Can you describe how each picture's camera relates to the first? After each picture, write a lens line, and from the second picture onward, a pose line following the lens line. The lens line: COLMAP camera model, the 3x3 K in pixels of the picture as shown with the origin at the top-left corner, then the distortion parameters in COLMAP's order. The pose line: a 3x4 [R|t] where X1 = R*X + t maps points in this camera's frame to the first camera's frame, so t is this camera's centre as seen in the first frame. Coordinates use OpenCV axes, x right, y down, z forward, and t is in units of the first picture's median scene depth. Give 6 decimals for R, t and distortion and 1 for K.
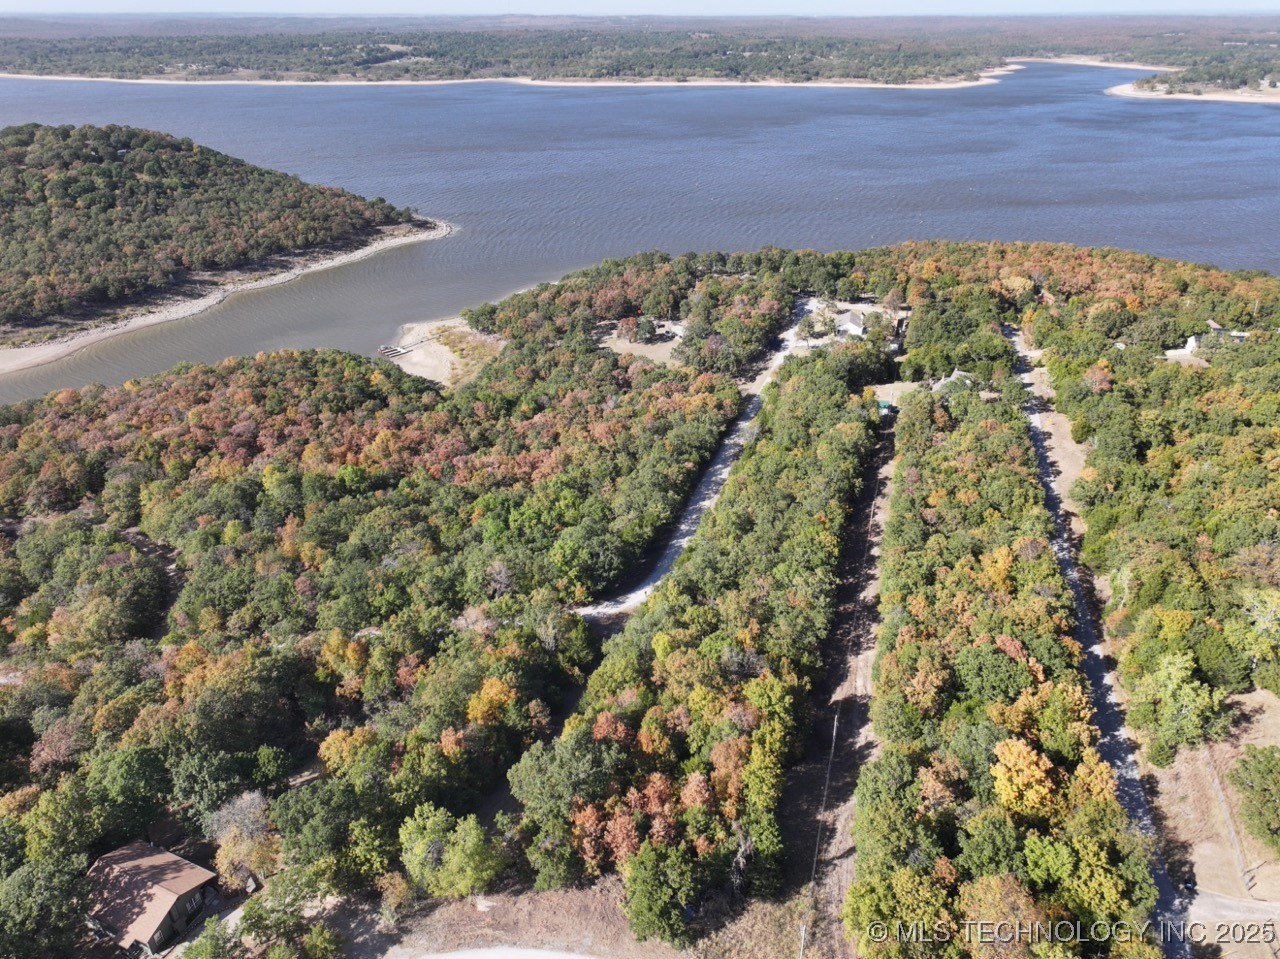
lens RADIAL K [[901.2, 0, 638.4], [0, 901.2, 474.2], [0, 0, 1]] dist [-0.000831, 0.013641]
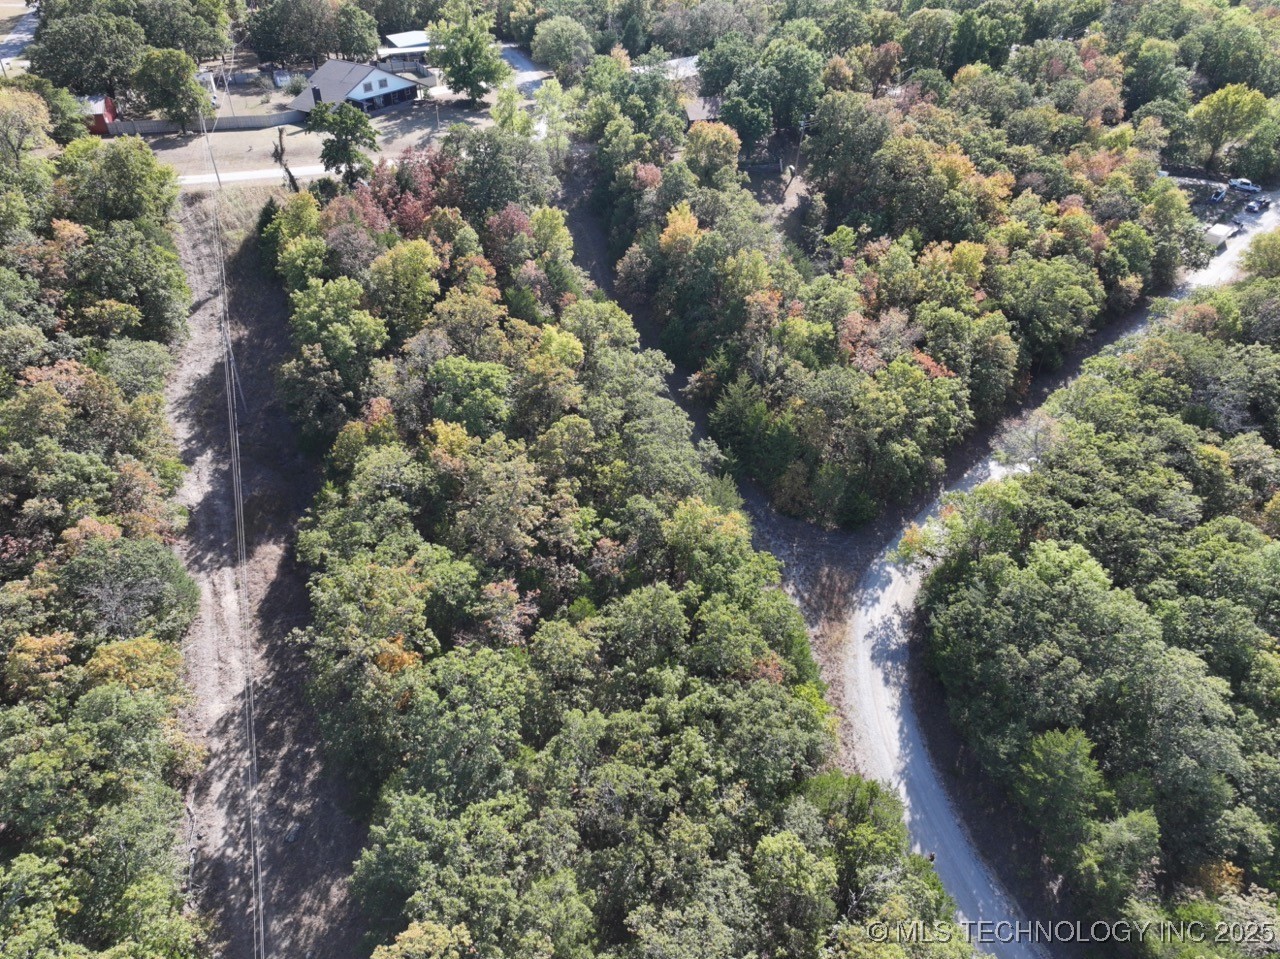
lens RADIAL K [[901.2, 0, 642.9], [0, 901.2, 481.9], [0, 0, 1]] dist [-0.000831, 0.013641]
pose [[-0.795009, 0.360191, -0.488082, 0.179101], [-0.277038, 0.500209, 0.820391, -0.150097], [0.539640, 0.787435, -0.297884, 0.768596]]
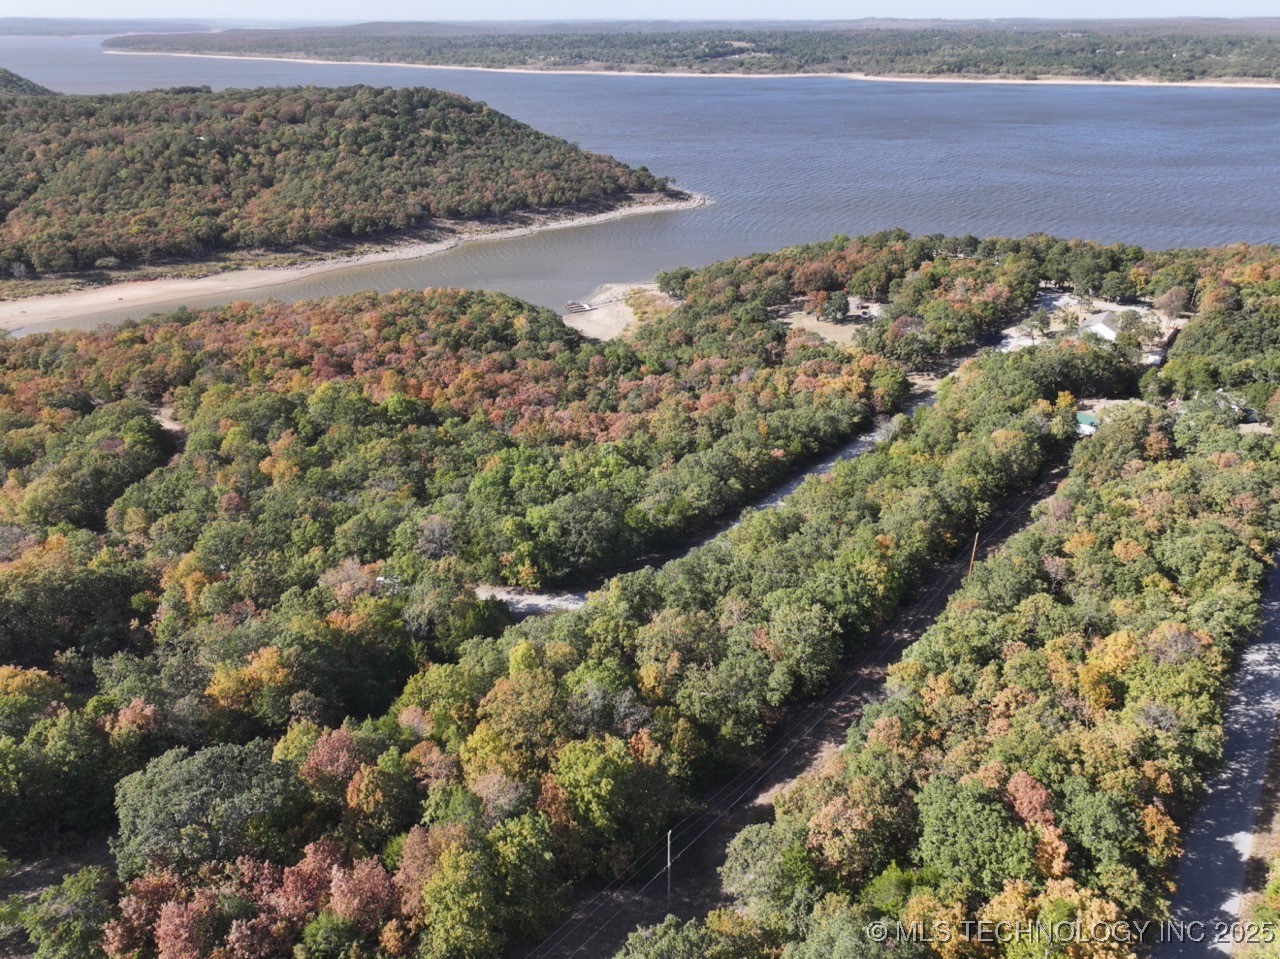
lens RADIAL K [[901.2, 0, 639.7], [0, 901.2, 470.9], [0, 0, 1]] dist [-0.000831, 0.013641]
pose [[0.936817, 0.157789, -0.312213, 0.188289], [-0.160637, 0.986871, 0.016751, 0.011440], [0.310757, 0.034460, 0.949864, 0.217849]]
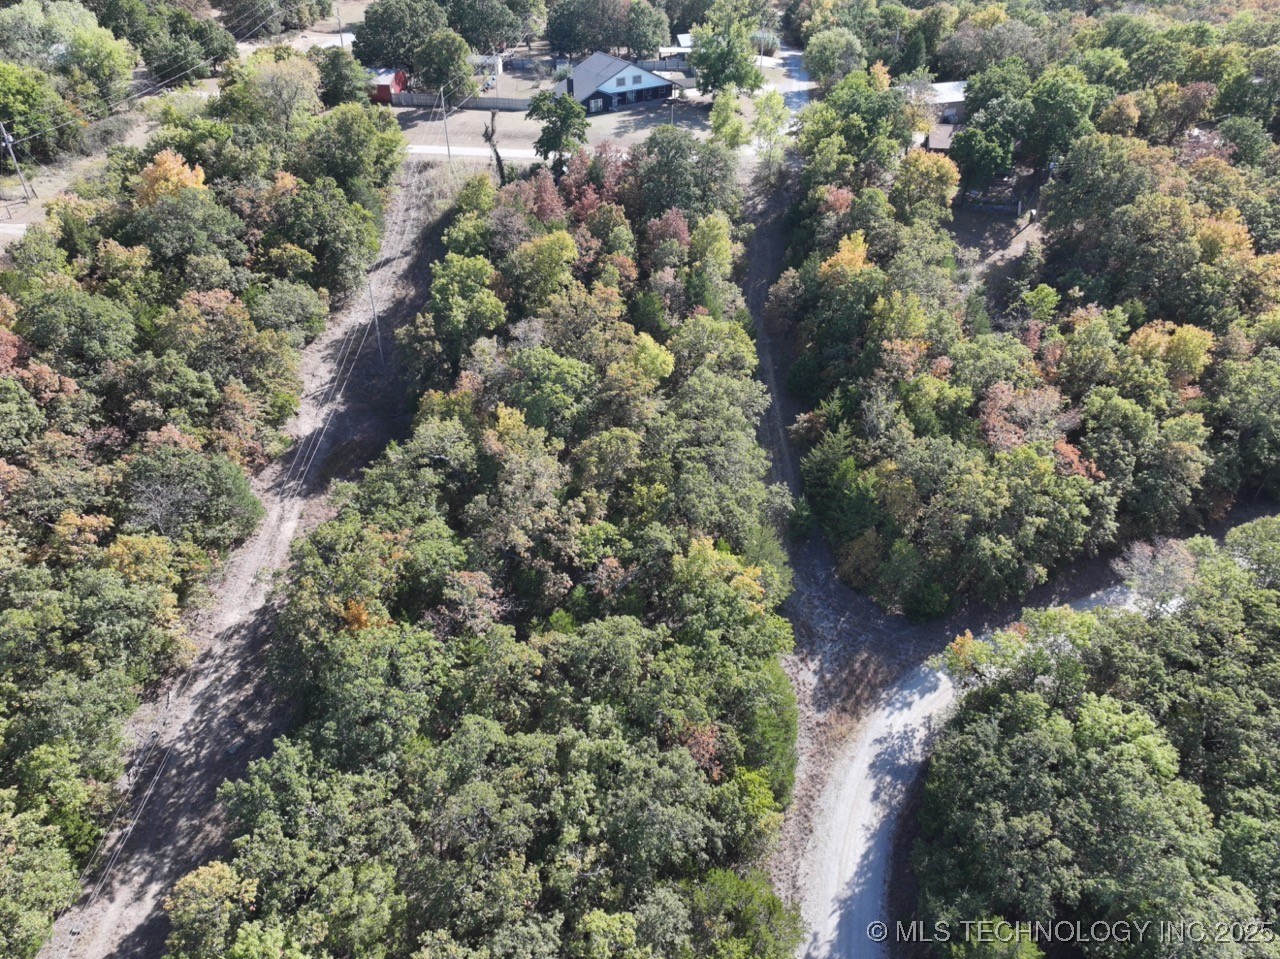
lens RADIAL K [[901.2, 0, 640.2], [0, 901.2, 477.1], [0, 0, 1]] dist [-0.000831, 0.013641]
pose [[-0.966313, 0.150139, -0.209040, 0.099823], [-0.118456, 0.461627, 0.879130, -0.160402], [0.228490, 0.874276, -0.428291, 0.790749]]
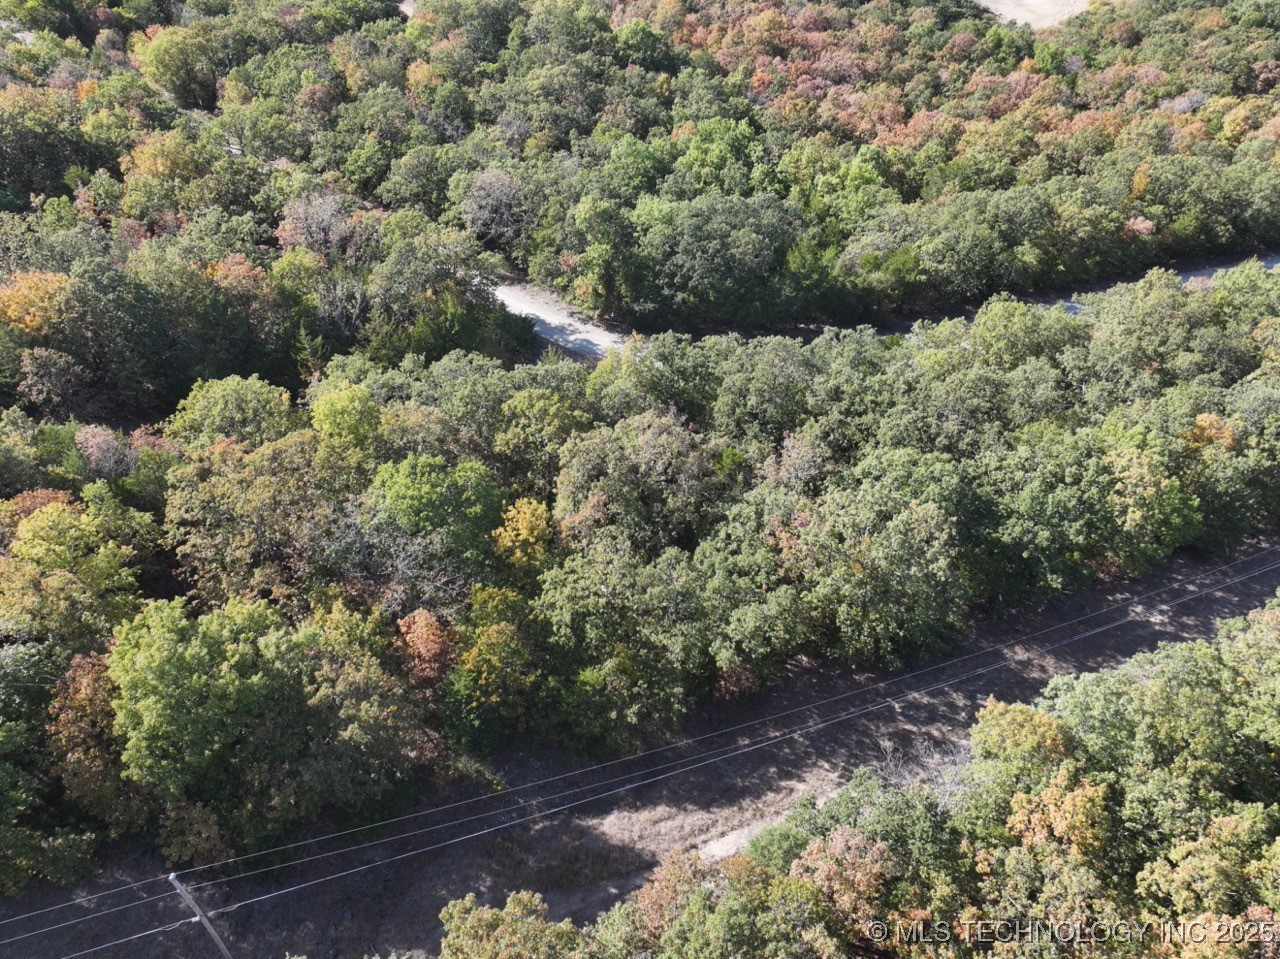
lens RADIAL K [[901.2, 0, 646.1], [0, 901.2, 478.0], [0, 0, 1]] dist [-0.000831, 0.013641]
pose [[0.639877, 0.537742, -0.548991, 0.212406], [-0.358643, 0.840782, 0.405538, 0.002270], [0.679657, -0.062603, 0.730854, 0.484292]]
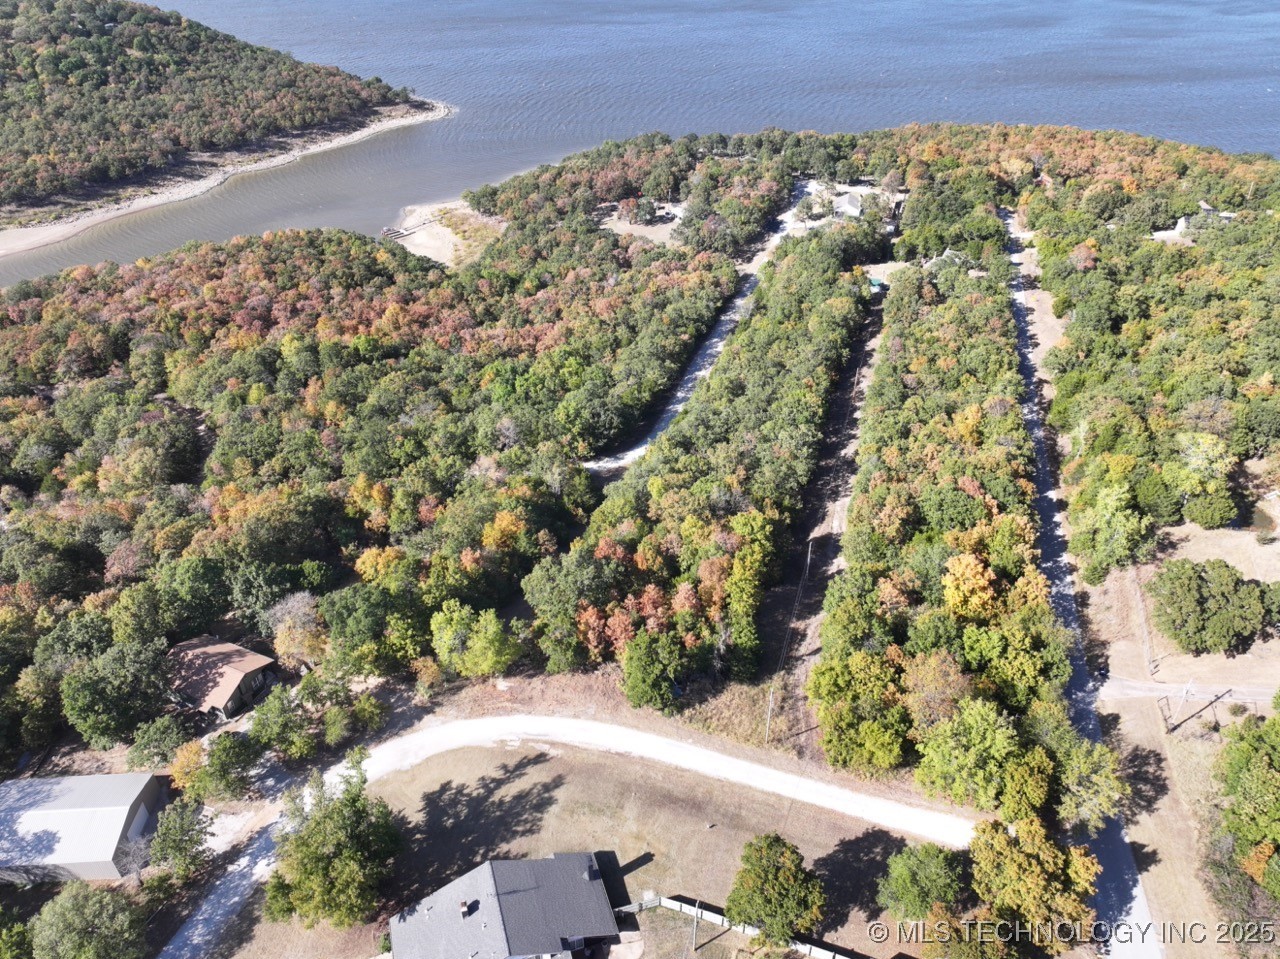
lens RADIAL K [[901.2, 0, 637.7], [0, 901.2, 474.1], [0, 0, 1]] dist [-0.000831, 0.013641]
pose [[0.999990, 0.004355, -0.000999, 0.001906], [-0.004215, 0.993700, 0.111994, 0.030690], [0.001480, -0.111988, 0.993708, -0.059734]]
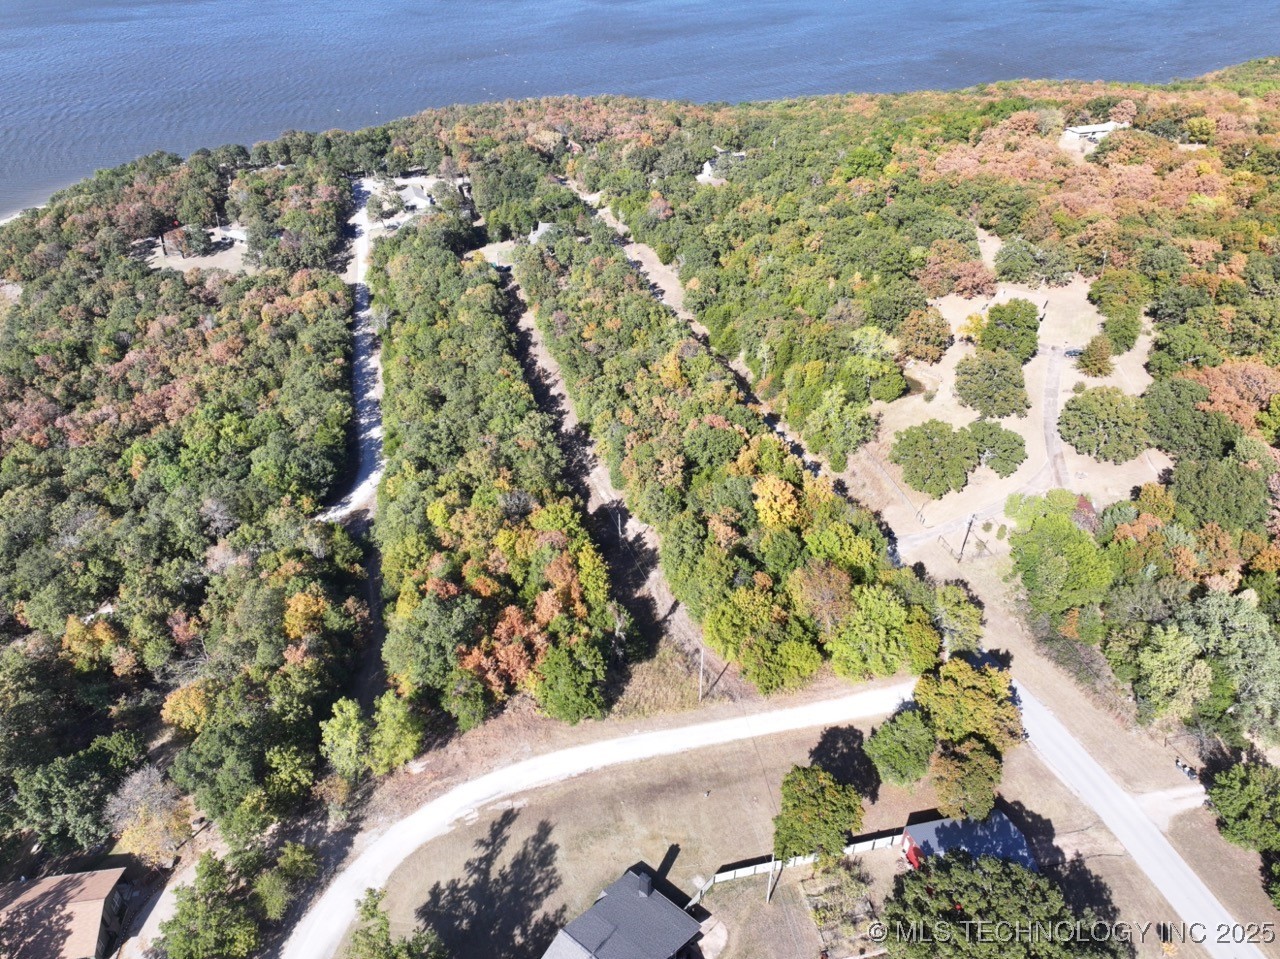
lens RADIAL K [[901.2, 0, 640.9], [0, 901.2, 483.1], [0, 0, 1]] dist [-0.000831, 0.013641]
pose [[0.844957, -0.296680, 0.445004, -0.139487], [0.236477, 0.953532, 0.186697, 0.010133], [-0.479715, -0.052518, 0.875851, -0.015622]]
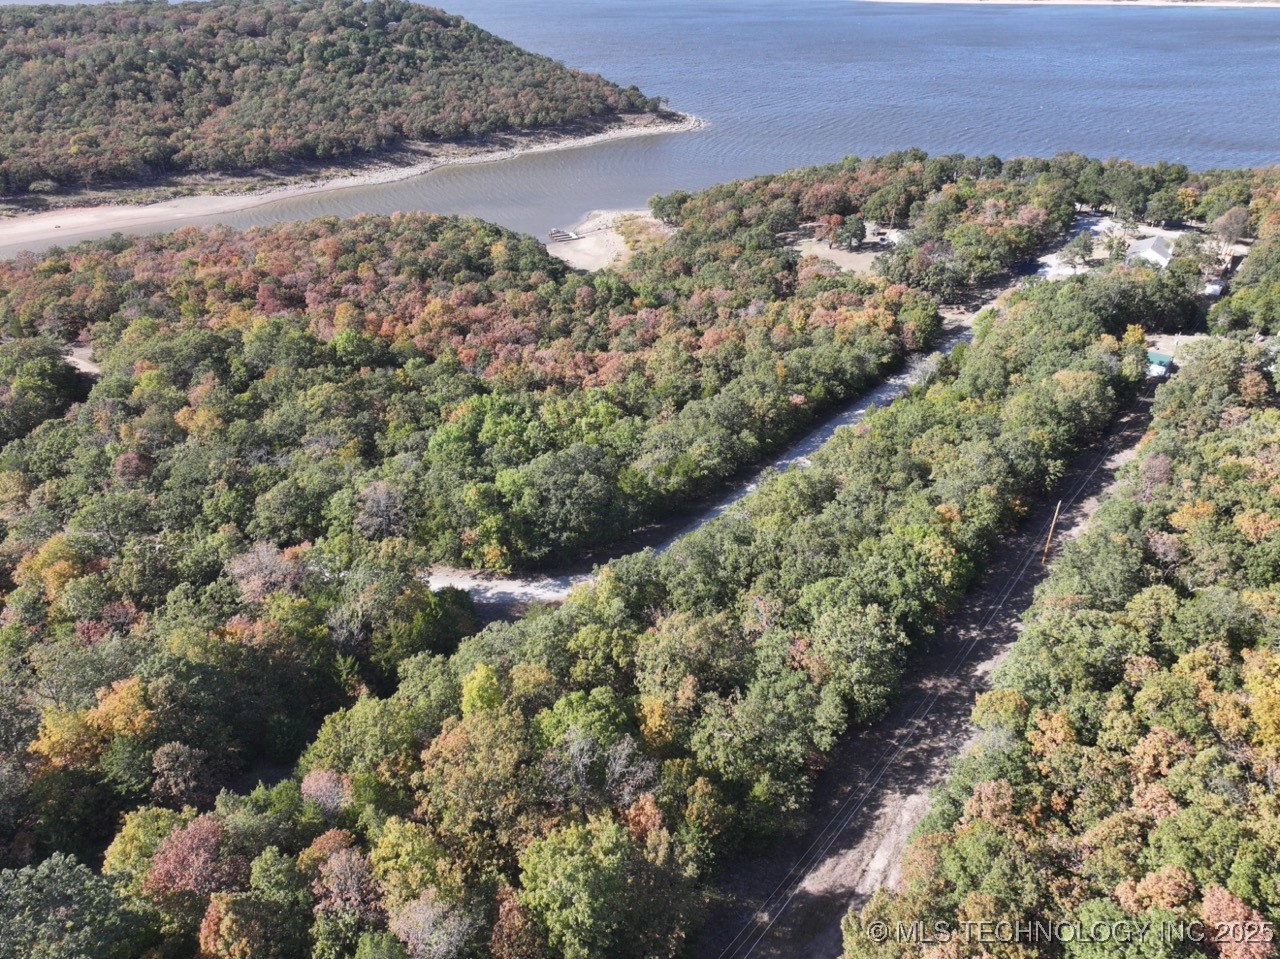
lens RADIAL K [[901.2, 0, 640.7], [0, 901.2, 471.4], [0, 0, 1]] dist [-0.000831, 0.013641]
pose [[0.940970, 0.174377, -0.290118, 0.146549], [-0.157489, 0.984213, 0.080764, 0.006898], [0.299621, -0.030306, 0.953577, 0.330349]]
